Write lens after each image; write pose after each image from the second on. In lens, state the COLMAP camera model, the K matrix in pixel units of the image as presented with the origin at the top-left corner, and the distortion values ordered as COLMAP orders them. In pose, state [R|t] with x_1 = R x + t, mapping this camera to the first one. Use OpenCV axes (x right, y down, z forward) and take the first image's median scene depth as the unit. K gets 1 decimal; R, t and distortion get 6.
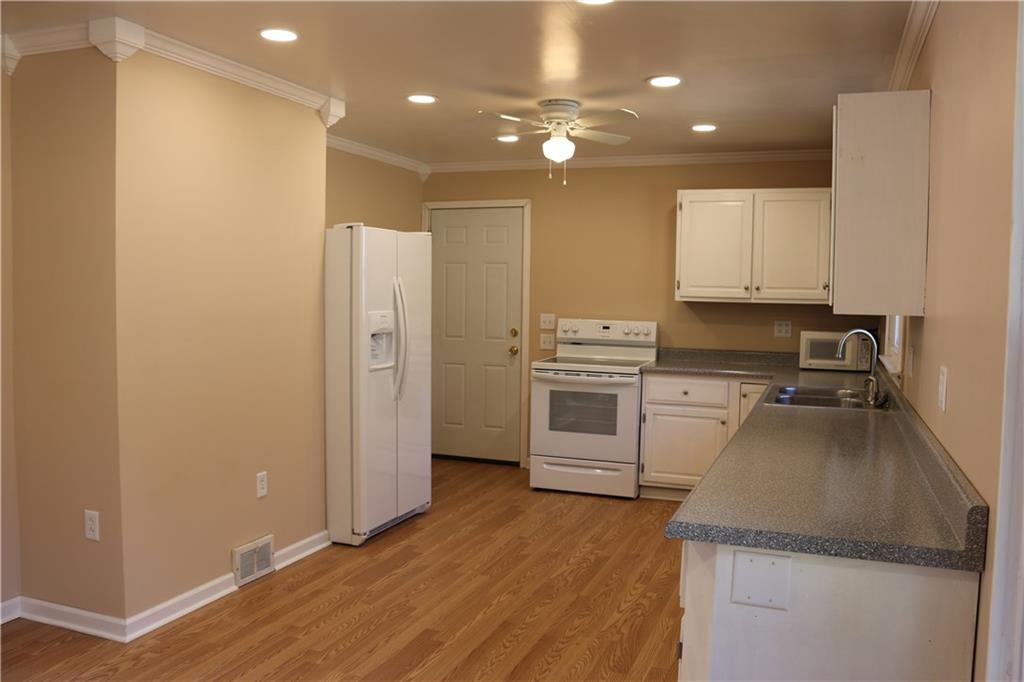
lens RADIAL K [[836.4, 0, 526.4], [0, 836.4, 339.7], [0, 0, 1]] dist [-0.152961, 0.098106]
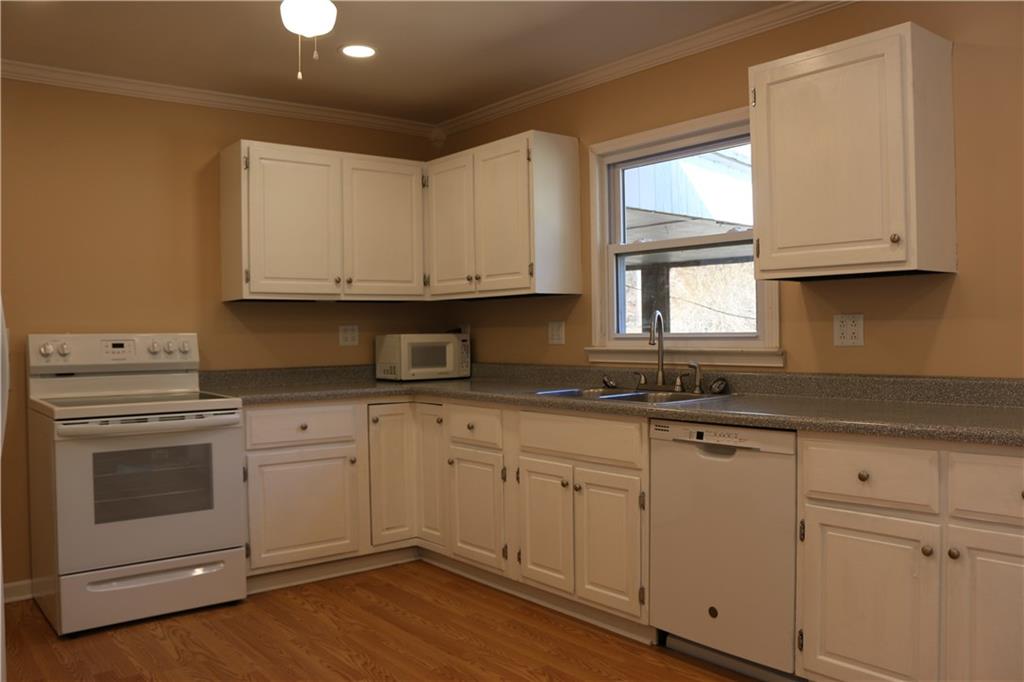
lens RADIAL K [[836.4, 0, 526.4], [0, 836.4, 339.7], [0, 0, 1]] dist [-0.152961, 0.098106]
pose [[0.503280, -0.033227, 0.863484, -0.307442], [0.074798, 0.997185, -0.005224, 0.008309], [-0.860880, 0.067216, 0.504348, 0.484892]]
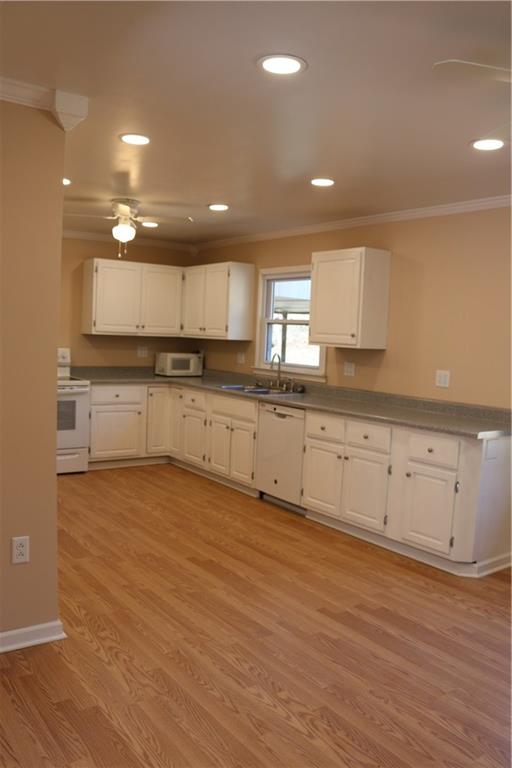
lens RADIAL K [[627.3, 0, 256.0], [0, 627.3, 384.0], [0, 0, 1]] dist [-0.152961, 0.098106]
pose [[0.555539, -0.059408, 0.829365, -0.602395], [0.015599, 0.998013, 0.061039, -0.022434], [-0.831344, -0.020972, 0.555363, 0.163223]]
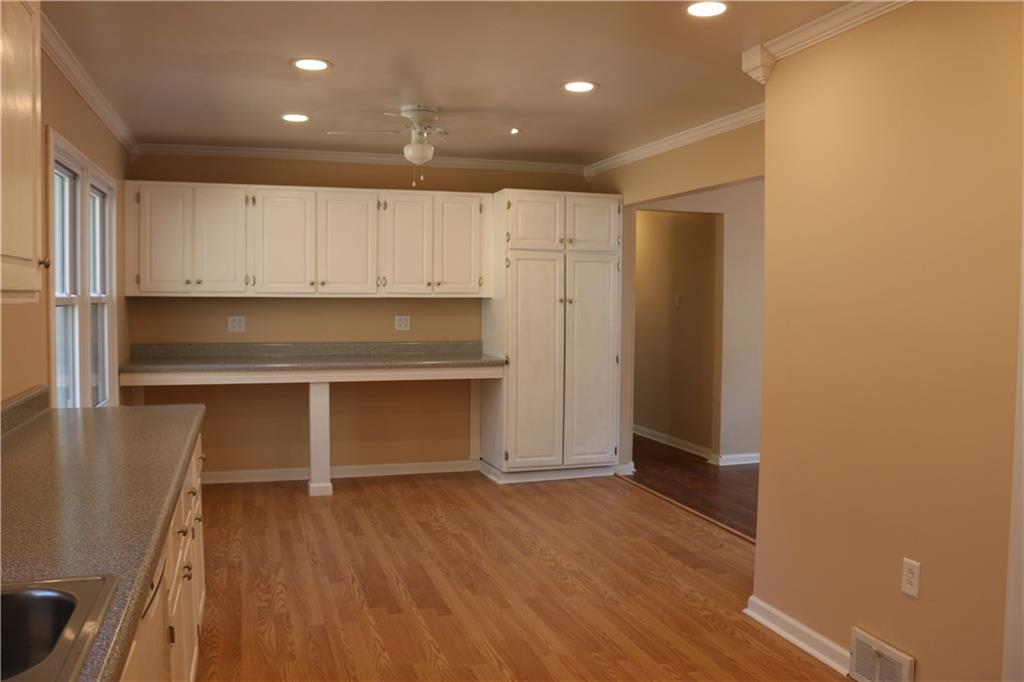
lens RADIAL K [[836.4, 0, 526.4], [0, 836.4, 339.7], [0, 0, 1]] dist [-0.152961, 0.098106]
pose [[-0.780769, 0.009944, -0.624741, 0.245972], [-0.058491, 0.994319, 0.088926, -0.043350], [0.622077, 0.105972, -0.775752, 0.937455]]
